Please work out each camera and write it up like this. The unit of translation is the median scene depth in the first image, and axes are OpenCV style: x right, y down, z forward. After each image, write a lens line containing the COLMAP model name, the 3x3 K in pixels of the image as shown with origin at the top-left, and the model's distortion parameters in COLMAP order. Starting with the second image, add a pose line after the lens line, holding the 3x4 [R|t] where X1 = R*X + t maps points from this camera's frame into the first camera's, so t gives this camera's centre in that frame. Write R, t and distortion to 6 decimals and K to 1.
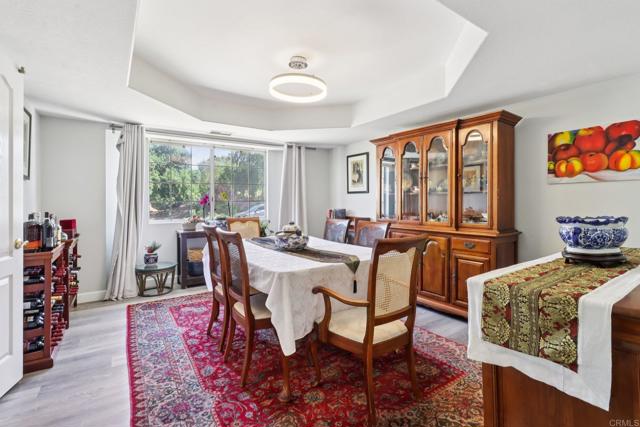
lens RADIAL K [[293.3, 0, 321.3], [0, 293.3, 201.0], [0, 0, 1]] dist [0.000719, -0.000054]
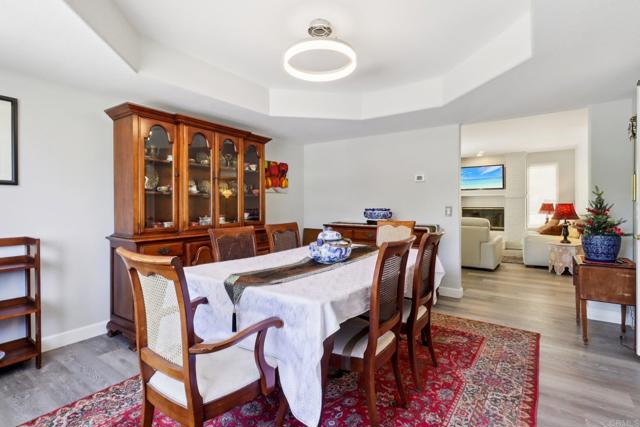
lens RADIAL K [[305.0, 0, 321.5], [0, 305.0, 204.2], [0, 0, 1]] dist [-0.000450, -0.000175]
pose [[-0.334322, 0.000982, 0.942459, -1.140989], [-0.001278, 0.999998, -0.001496, 0.009732], [-0.942458, -0.001705, -0.334320, 1.680715]]
